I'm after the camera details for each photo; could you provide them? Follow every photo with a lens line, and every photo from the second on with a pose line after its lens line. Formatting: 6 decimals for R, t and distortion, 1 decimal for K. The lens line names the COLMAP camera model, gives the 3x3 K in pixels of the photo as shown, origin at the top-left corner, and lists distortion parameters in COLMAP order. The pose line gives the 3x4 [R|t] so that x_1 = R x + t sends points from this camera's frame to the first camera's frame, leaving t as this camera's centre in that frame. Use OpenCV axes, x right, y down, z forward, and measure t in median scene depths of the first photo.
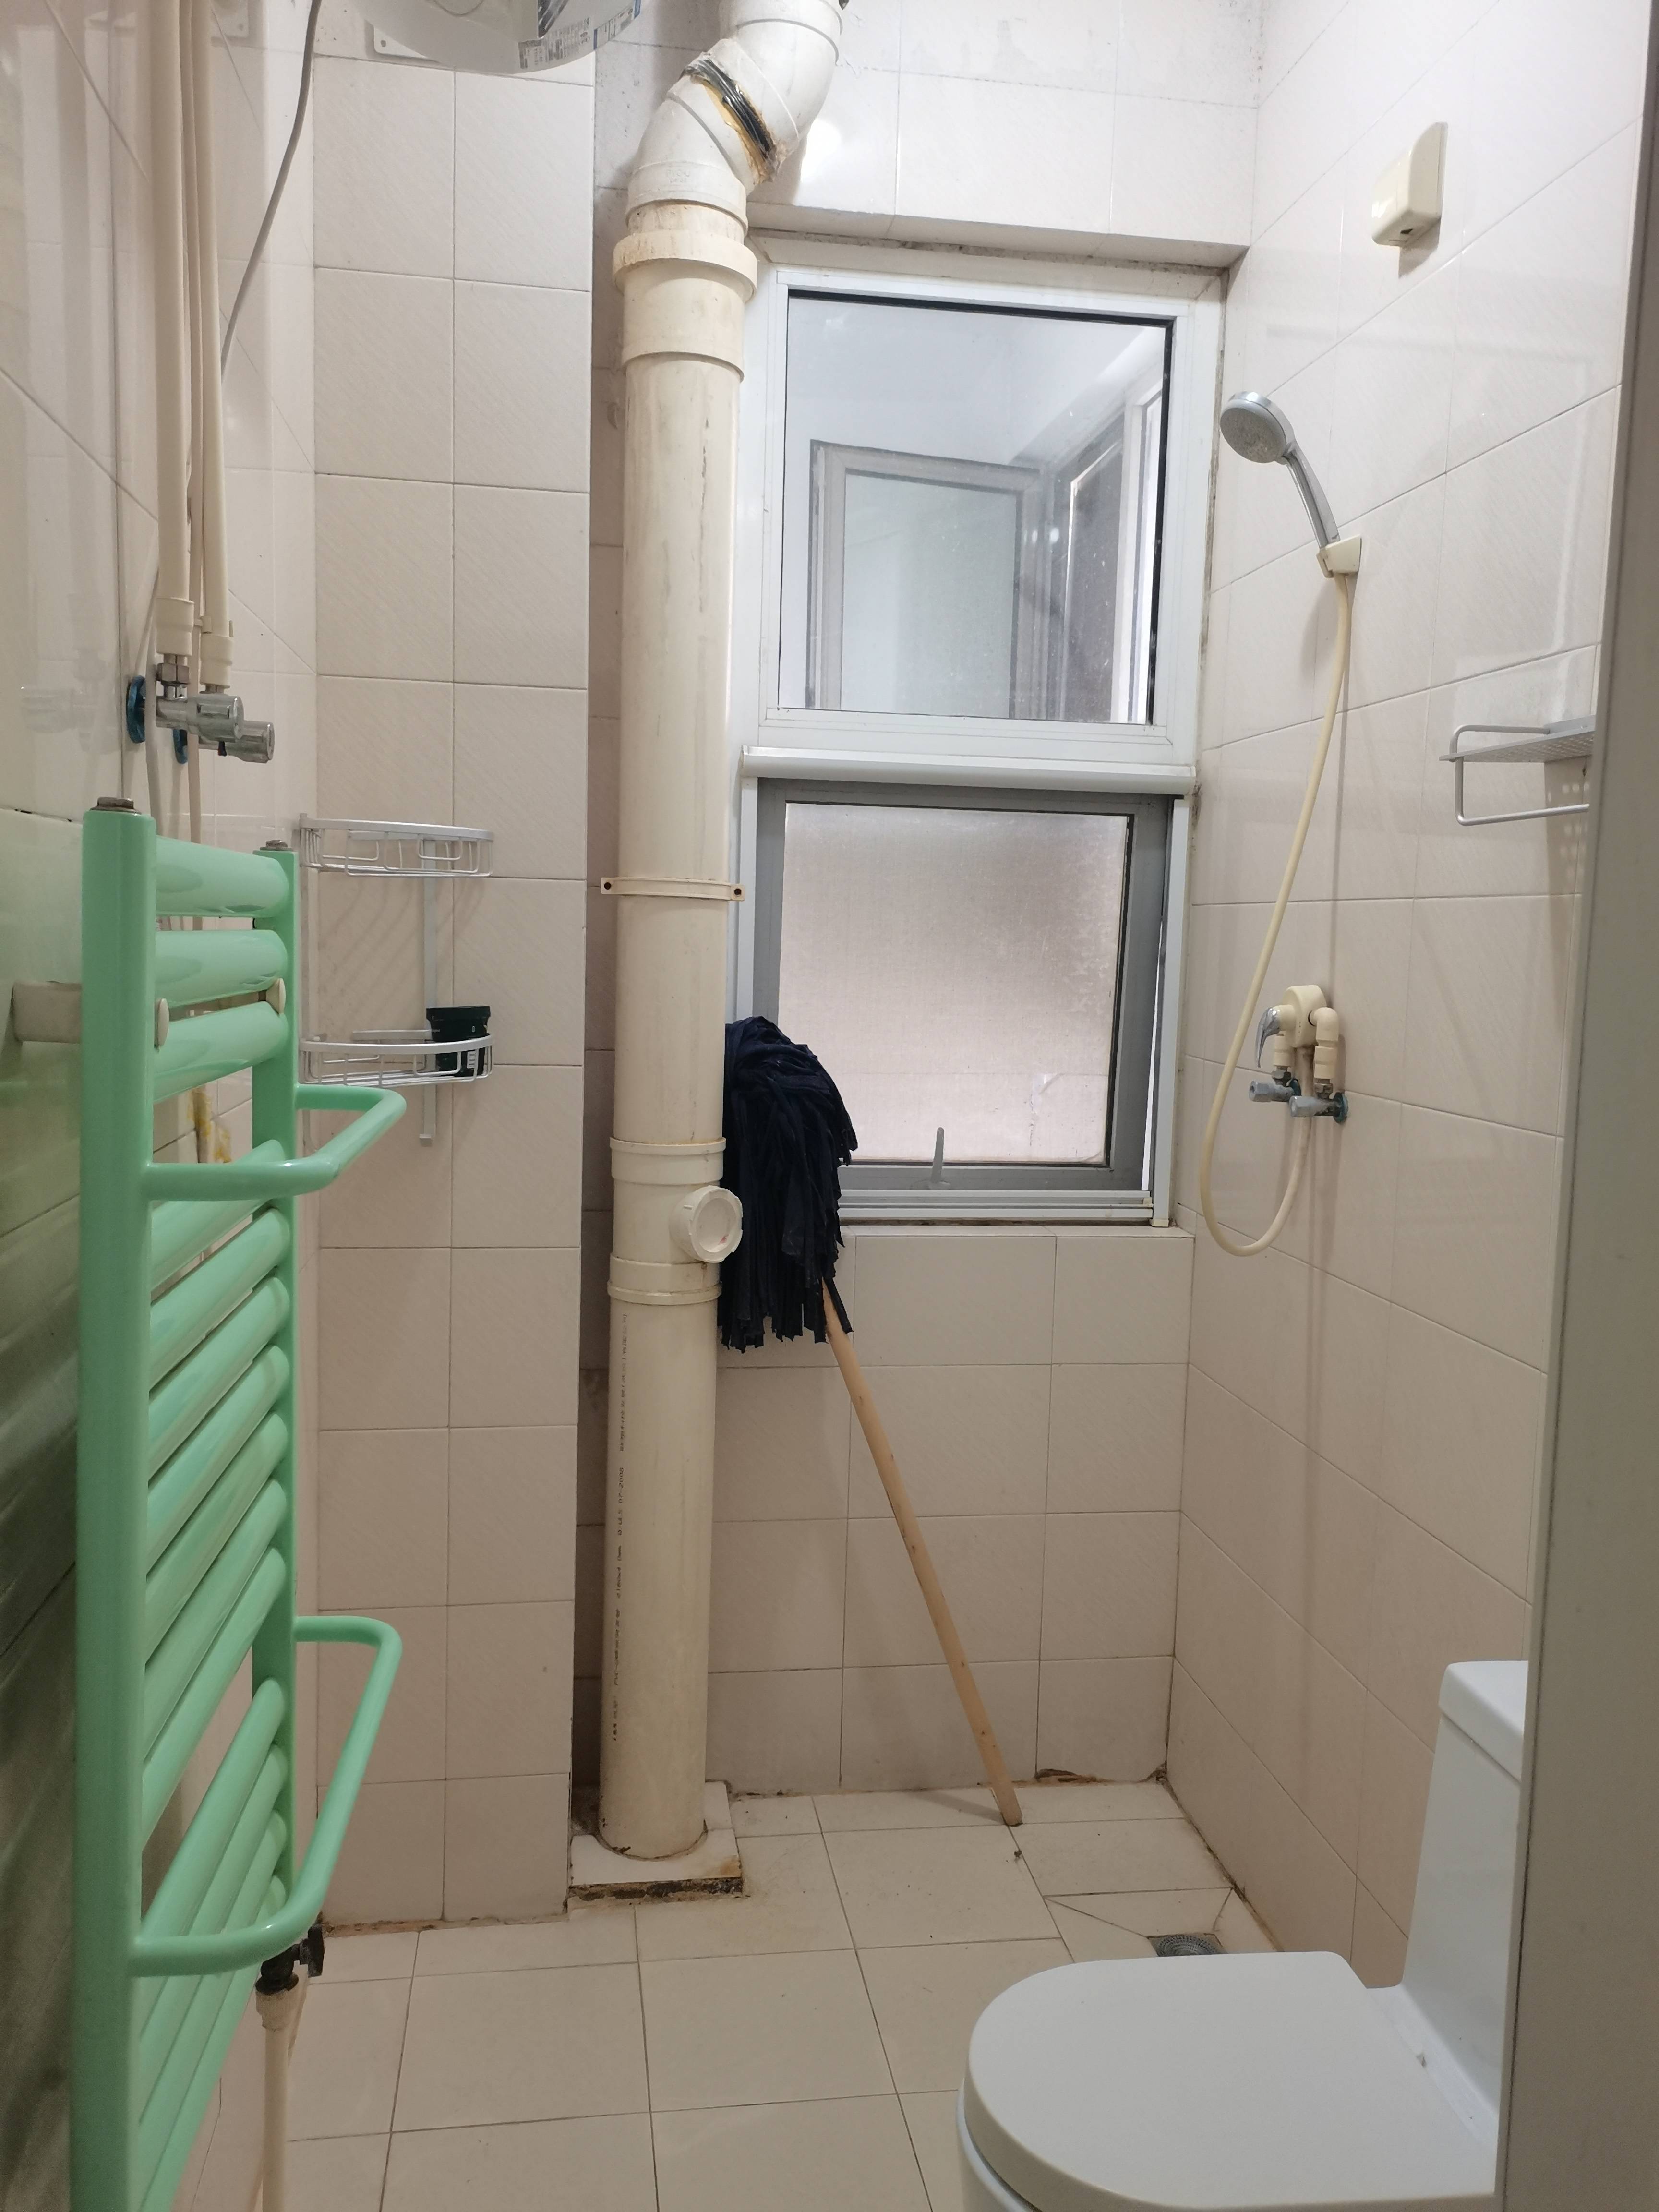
lens RADIAL K [[1677.6, 0, 831.3], [0, 1677.6, 1104.5], [0, 0, 1]] dist [0.043084, -0.019519]
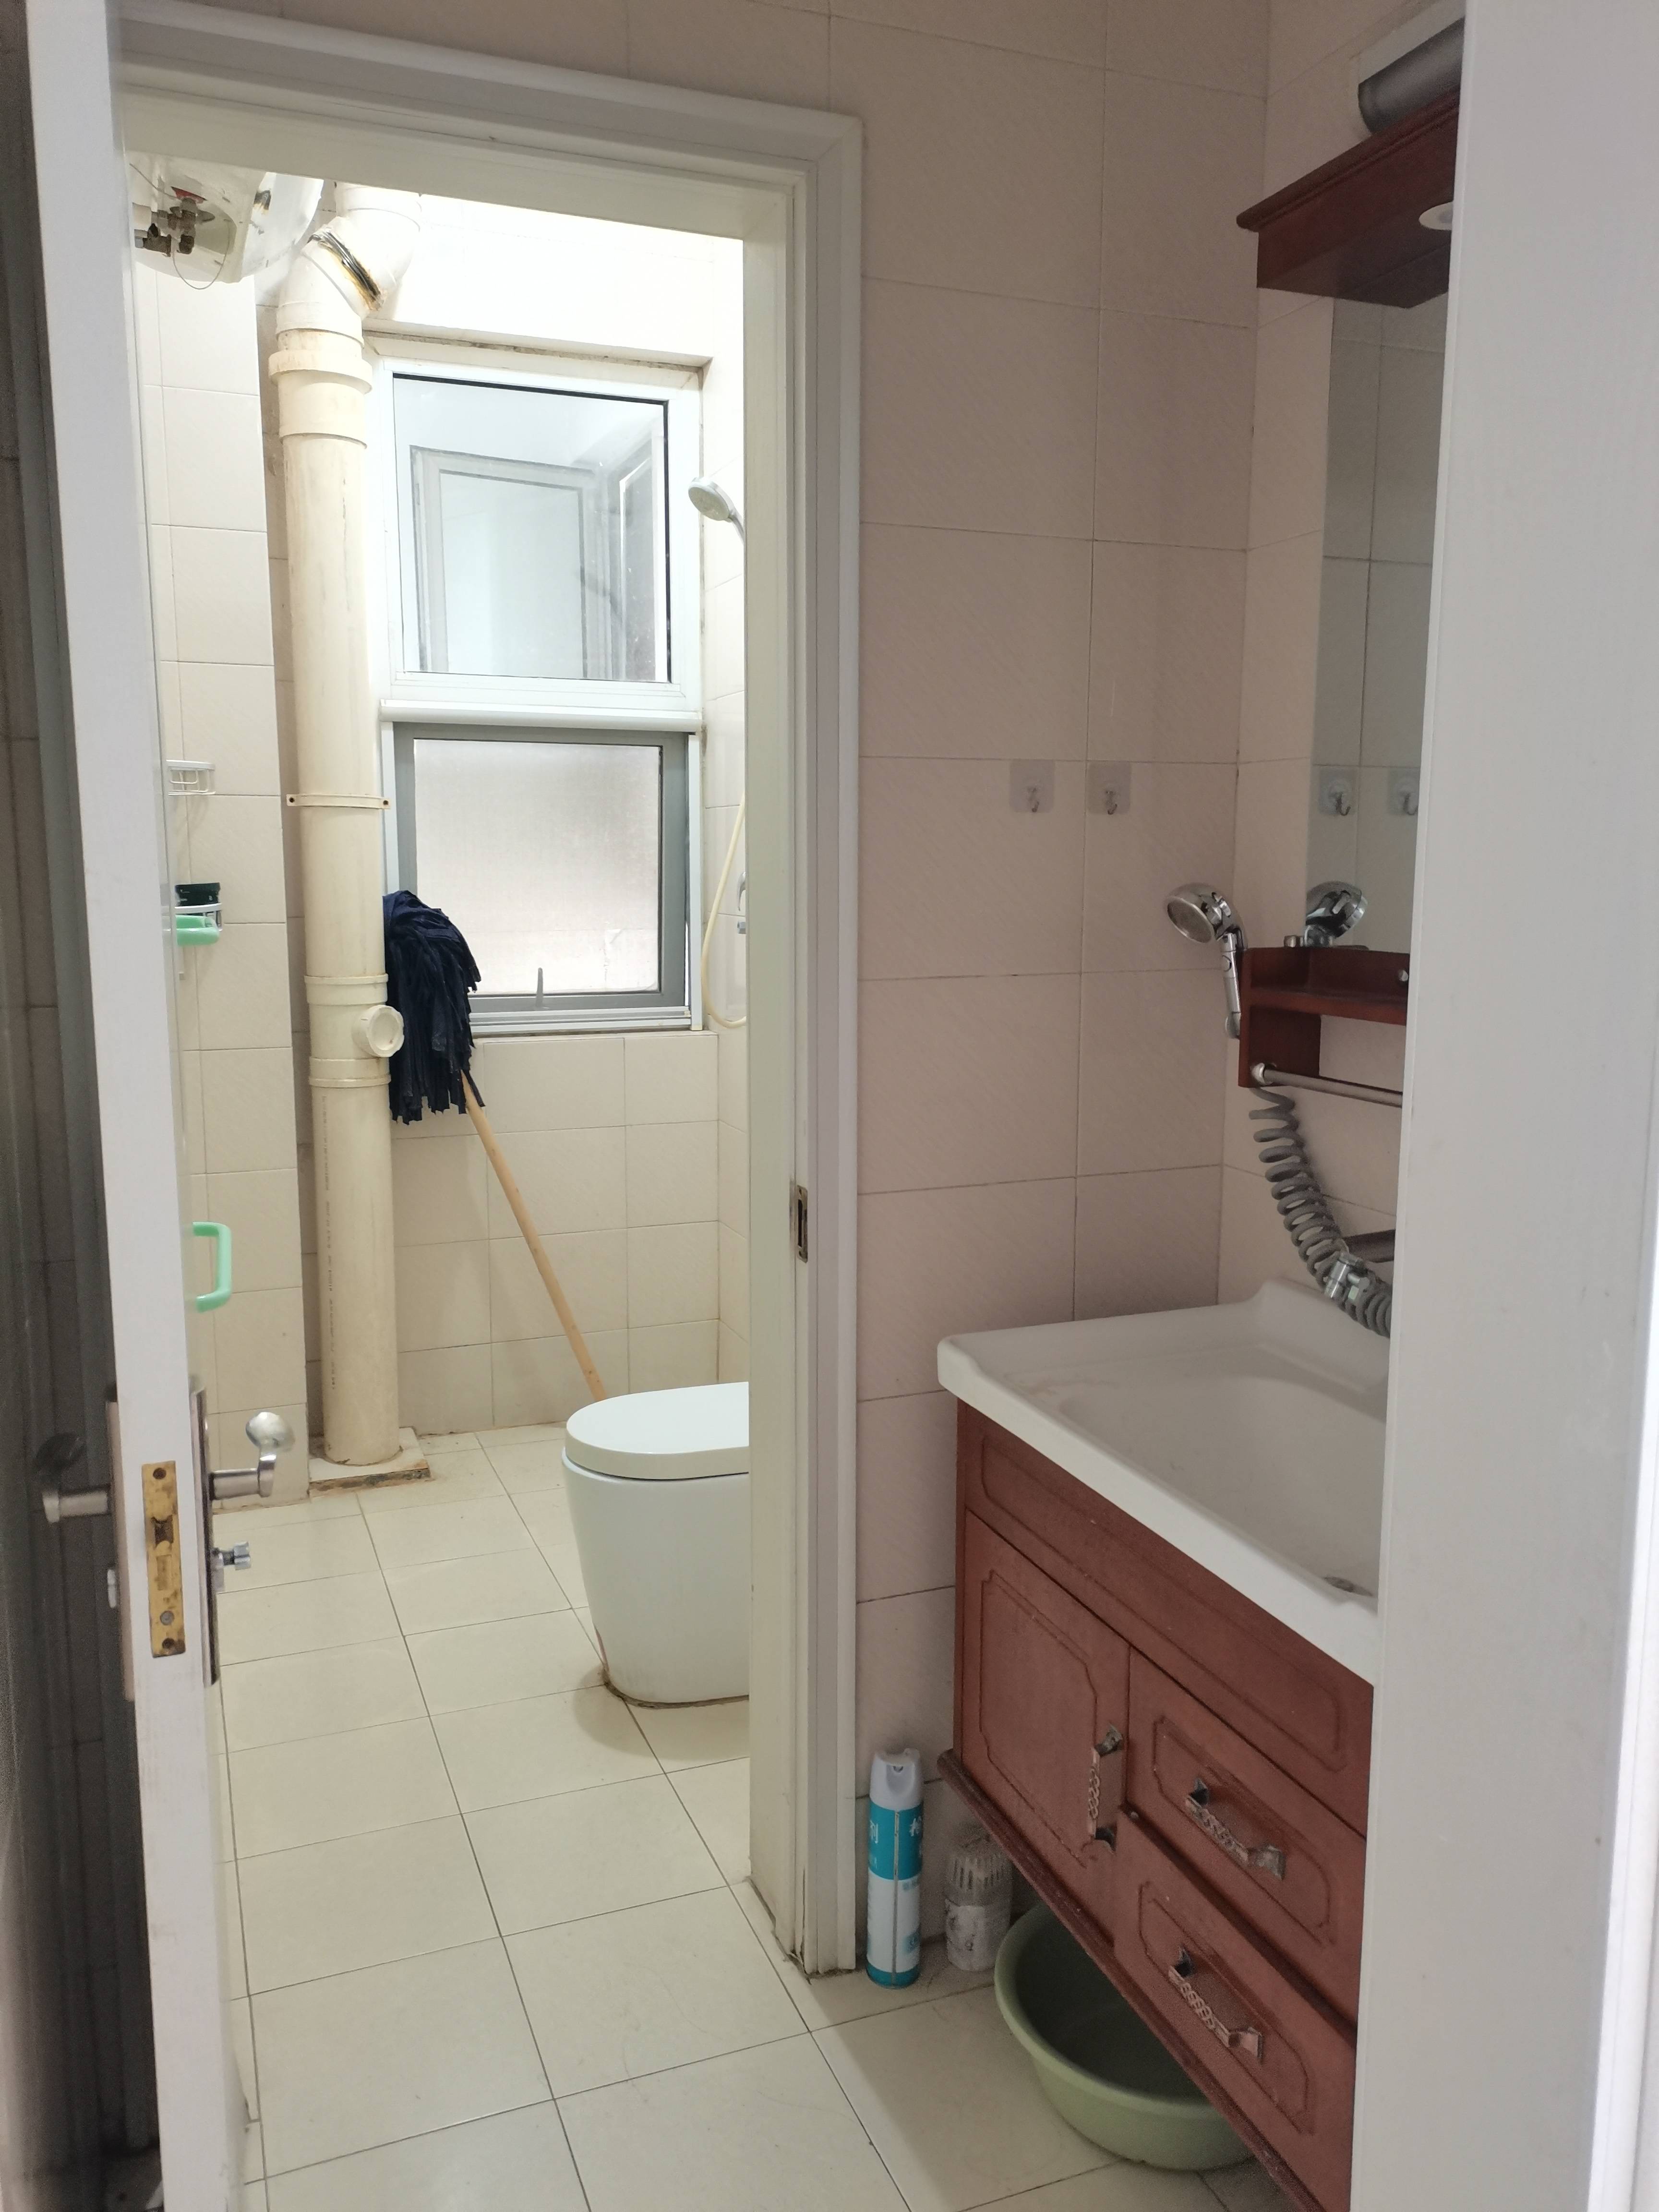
lens RADIAL K [[1677.6, 0, 837.5], [0, 1677.6, 1100.7], [0, 0, 1]] dist [0.043084, -0.019519]
pose [[0.974418, -0.058084, 0.217108, -0.005619], [0.048011, 0.997524, 0.051393, 0.070371], [-0.219555, -0.039654, 0.974794, -0.490695]]
